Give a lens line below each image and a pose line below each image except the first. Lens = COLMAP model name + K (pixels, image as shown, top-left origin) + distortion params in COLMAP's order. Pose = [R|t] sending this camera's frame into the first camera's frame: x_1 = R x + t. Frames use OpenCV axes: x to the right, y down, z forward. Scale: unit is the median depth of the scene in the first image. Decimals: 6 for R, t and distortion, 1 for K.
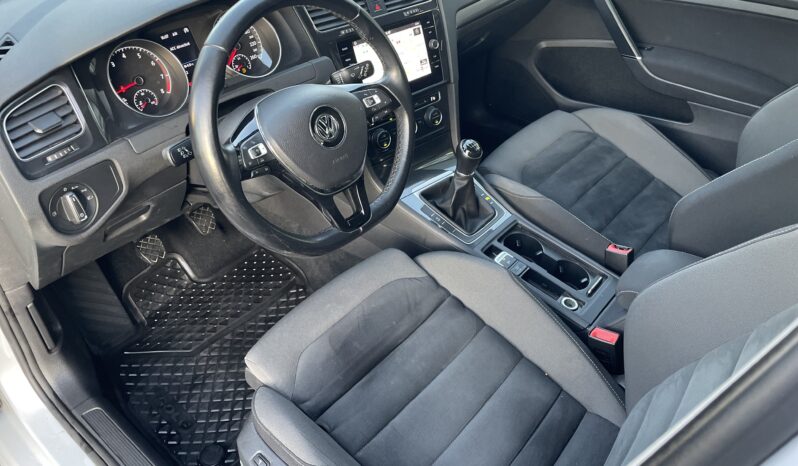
lens RADIAL K [[583.0, 0, 401.0], [0, 583.0, 237.3], [0, 0, 1]] dist [0.029363, -0.041428]
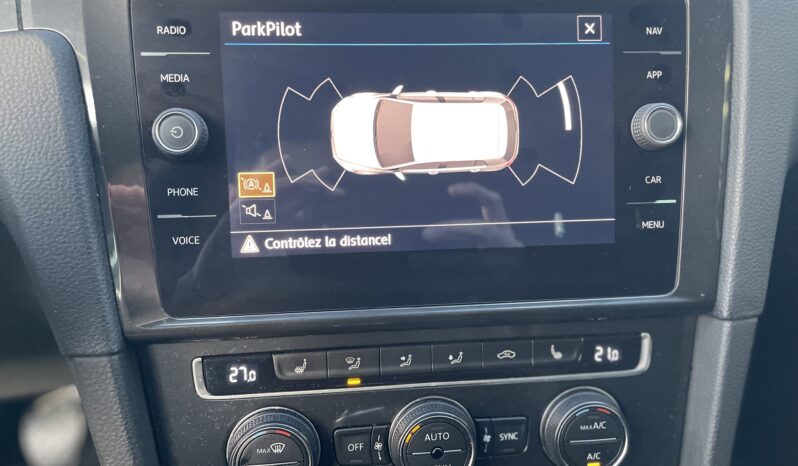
lens RADIAL K [[583.0, 0, 398.5], [0, 583.0, 230.4], [0, 0, 1]] dist [0.029363, -0.041428]
pose [[0.836425, 0.220634, -0.501711, 0.092723], [-0.360697, 0.910813, -0.200791, -0.213650], [0.412664, 0.348912, 0.841409, 0.784654]]
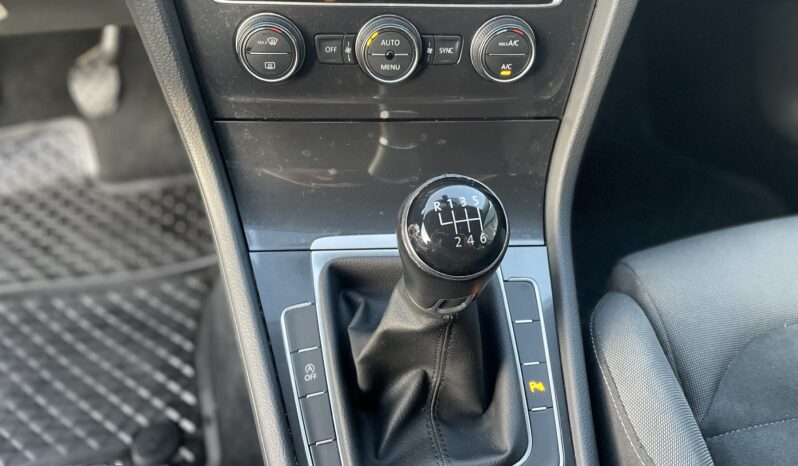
lens RADIAL K [[583.0, 0, 402.2], [0, 583.0, 226.8], [0, 0, 1]] dist [0.029363, -0.041428]
pose [[0.809356, 0.459623, -0.365635, 0.166619], [-0.410586, 0.887938, 0.207328, -0.174036], [0.419954, -0.017677, 0.907373, 0.735281]]
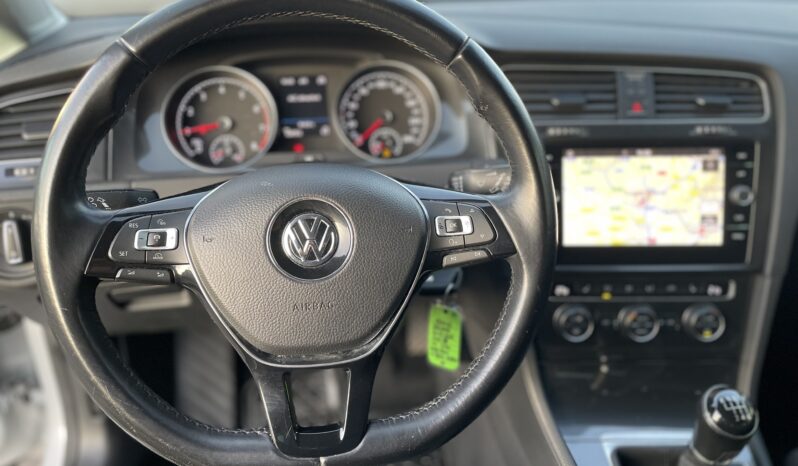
lens RADIAL K [[583.0, 0, 398.5], [0, 583.0, 235.0], [0, 0, 1]] dist [0.029363, -0.041428]
pose [[0.769834, 0.265679, -0.580319, 0.133359], [-0.403103, 0.907339, -0.119351, -0.107025], [0.494837, 0.325809, 0.805596, 0.424189]]
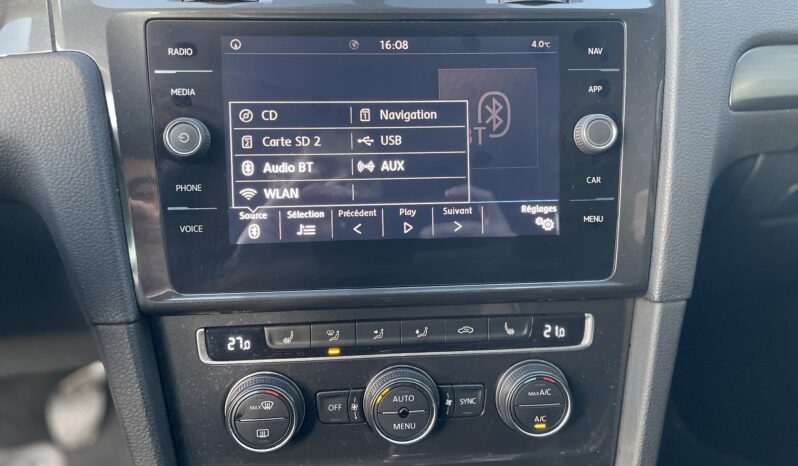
lens RADIAL K [[583.0, 0, 401.8], [0, 583.0, 232.0], [0, 0, 1]] dist [0.029363, -0.041428]
pose [[0.822946, 0.227709, -0.520490, 0.127288], [-0.372156, 0.908296, -0.191046, -0.209650], [0.429256, 0.350924, 0.832221, 0.763280]]
